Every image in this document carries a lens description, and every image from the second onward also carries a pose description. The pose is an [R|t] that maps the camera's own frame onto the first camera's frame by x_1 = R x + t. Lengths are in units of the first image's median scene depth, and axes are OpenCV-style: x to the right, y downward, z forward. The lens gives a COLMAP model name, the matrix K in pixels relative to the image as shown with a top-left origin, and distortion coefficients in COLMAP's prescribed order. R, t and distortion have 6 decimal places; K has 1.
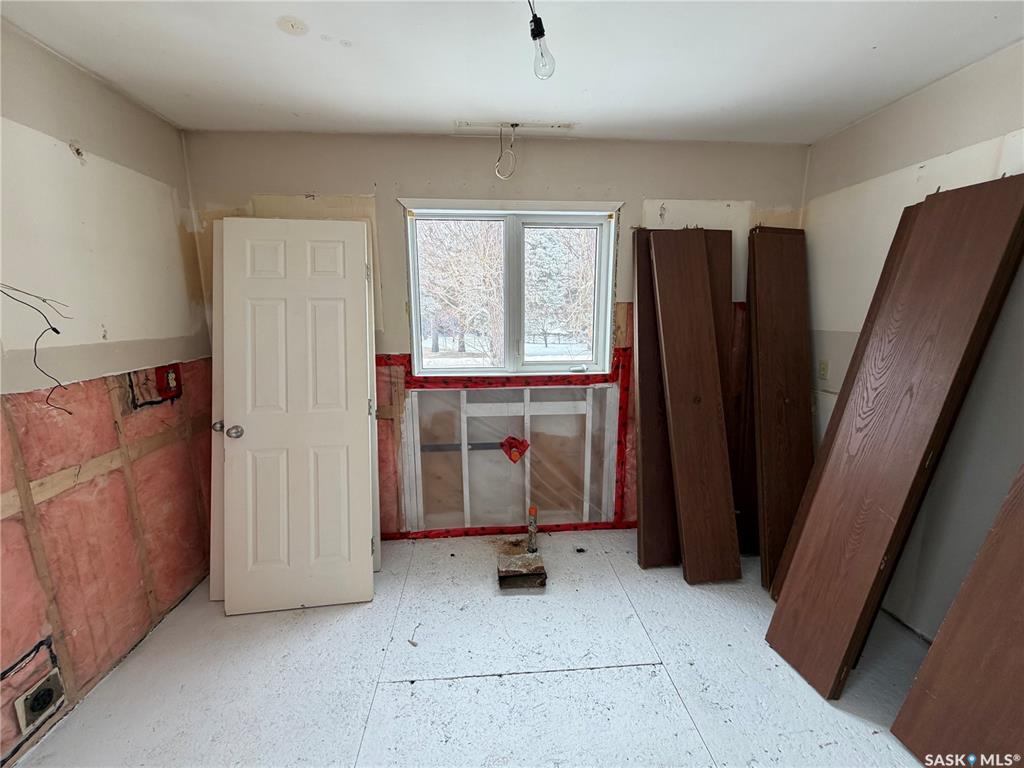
lens RADIAL K [[411.0, 0, 519.2], [0, 411.0, 385.9], [0, 0, 1]] dist [0.002049, -0.000150]
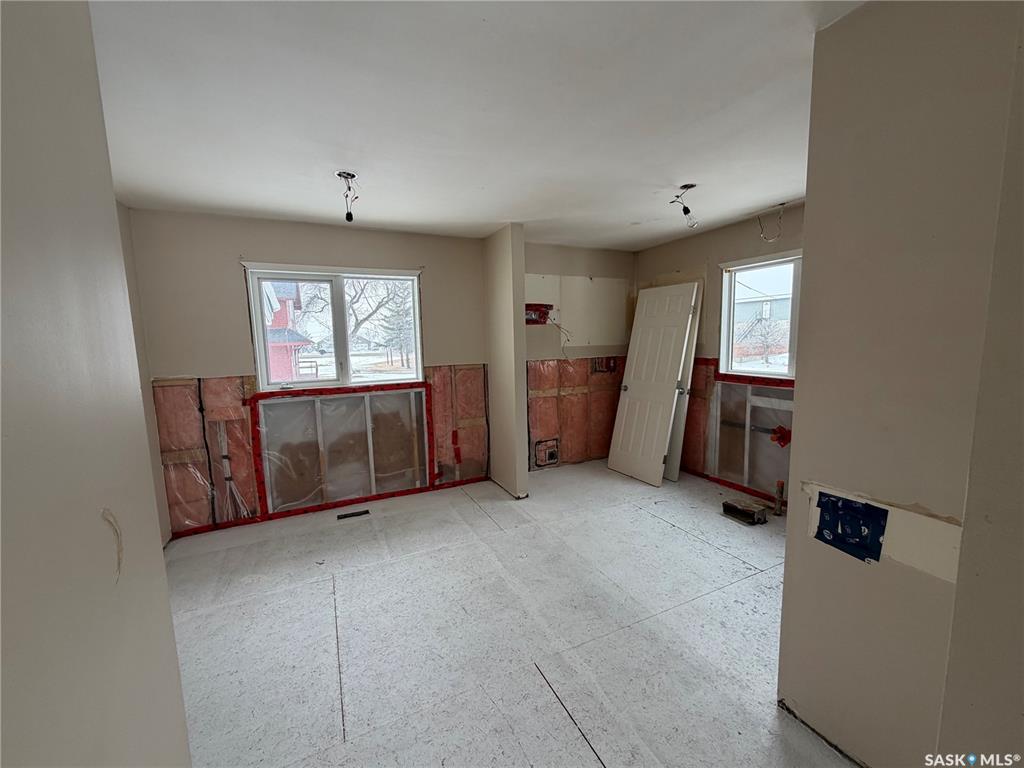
lens RADIAL K [[407.6, 0, 512.5], [0, 407.6, 385.6], [0, 0, 1]] dist [-0.000033, -0.000017]
pose [[0.360447, 0.103557, -0.927014, 1.094176], [-0.149707, 0.987357, 0.052088, 0.074095], [0.920688, 0.120005, 0.371393, -0.353955]]
